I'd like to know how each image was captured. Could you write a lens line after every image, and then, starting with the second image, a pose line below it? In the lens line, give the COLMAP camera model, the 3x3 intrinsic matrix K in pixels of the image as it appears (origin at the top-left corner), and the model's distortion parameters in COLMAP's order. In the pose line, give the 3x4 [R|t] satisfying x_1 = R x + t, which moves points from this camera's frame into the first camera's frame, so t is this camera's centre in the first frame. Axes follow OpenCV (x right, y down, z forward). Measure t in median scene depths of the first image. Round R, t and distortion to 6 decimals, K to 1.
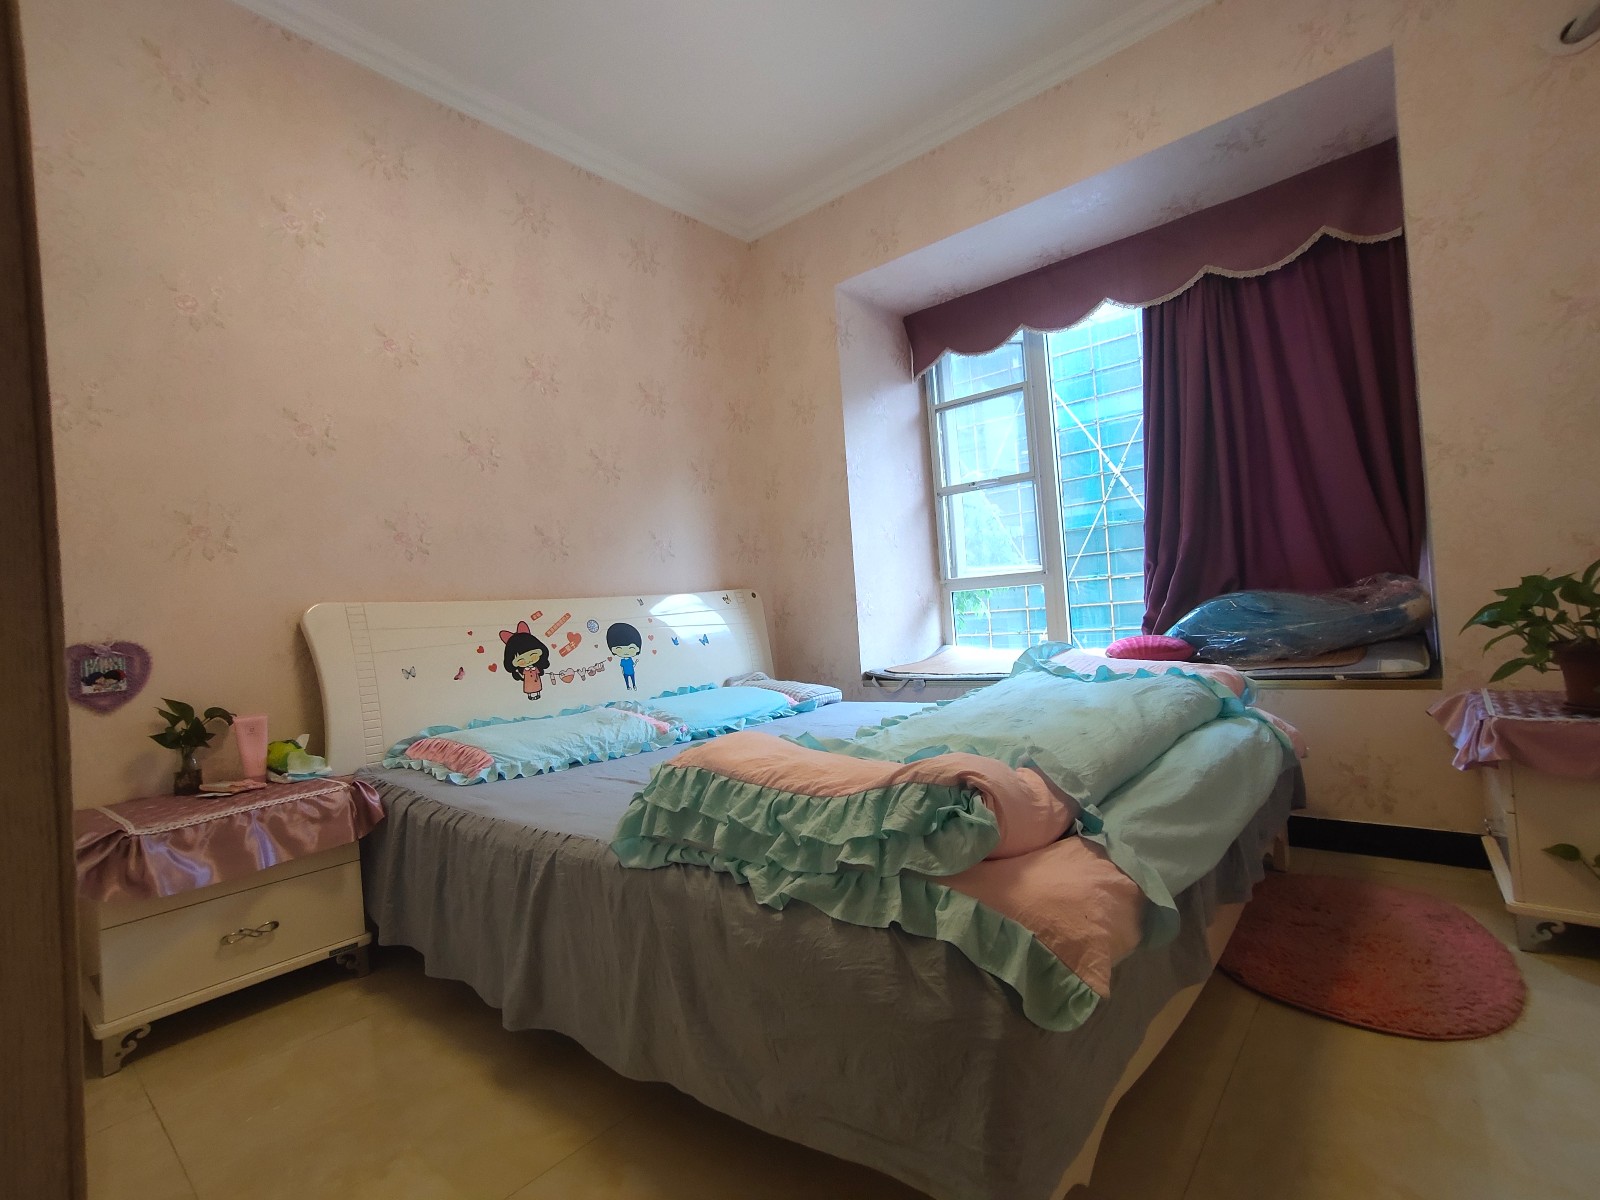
lens RADIAL K [[753.5, 0, 804.3], [0, 753.5, 600.9], [0, 0, 1]] dist [-0.003495, 0.001135]
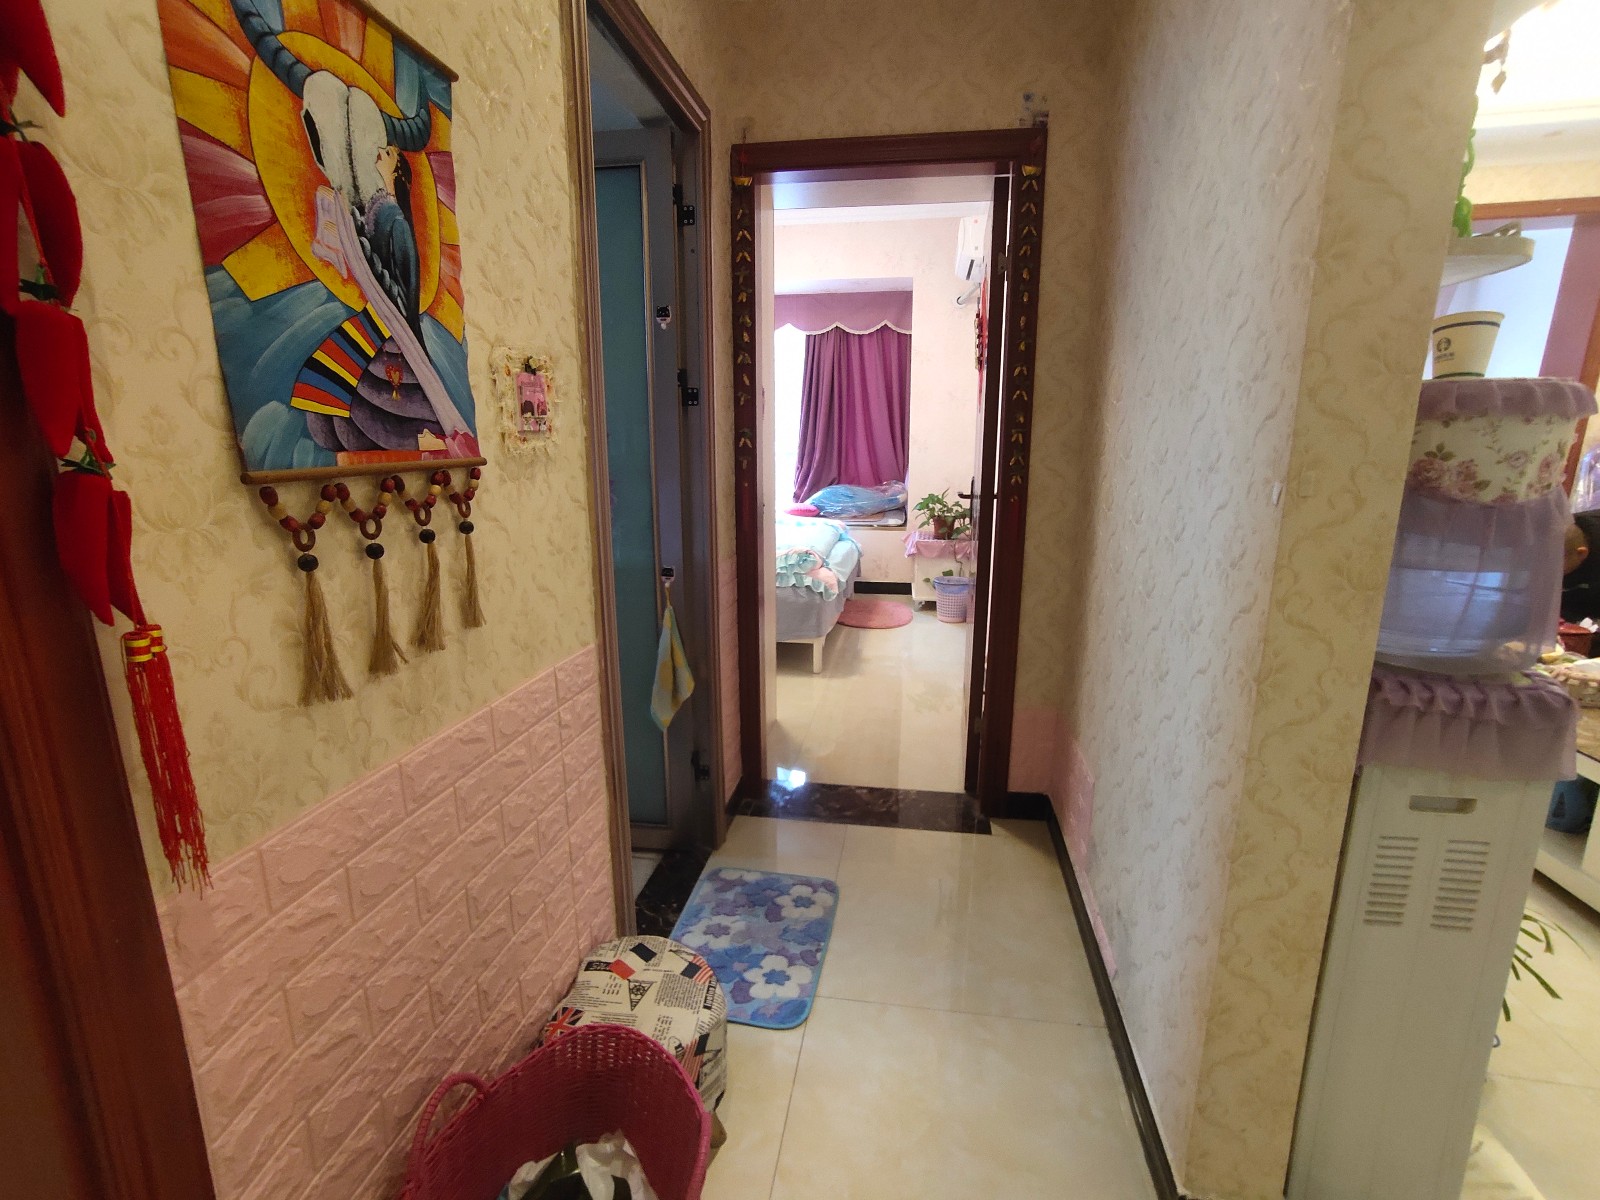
lens RADIAL K [[753.5, 0, 799.4], [0, 753.5, 589.6], [0, 0, 1]] dist [-0.003495, 0.001135]
pose [[0.859620, -0.033776, 0.509817, -0.753286], [-0.067483, 0.981566, 0.178815, -0.115665], [-0.506458, -0.188116, 0.841494, -0.975111]]
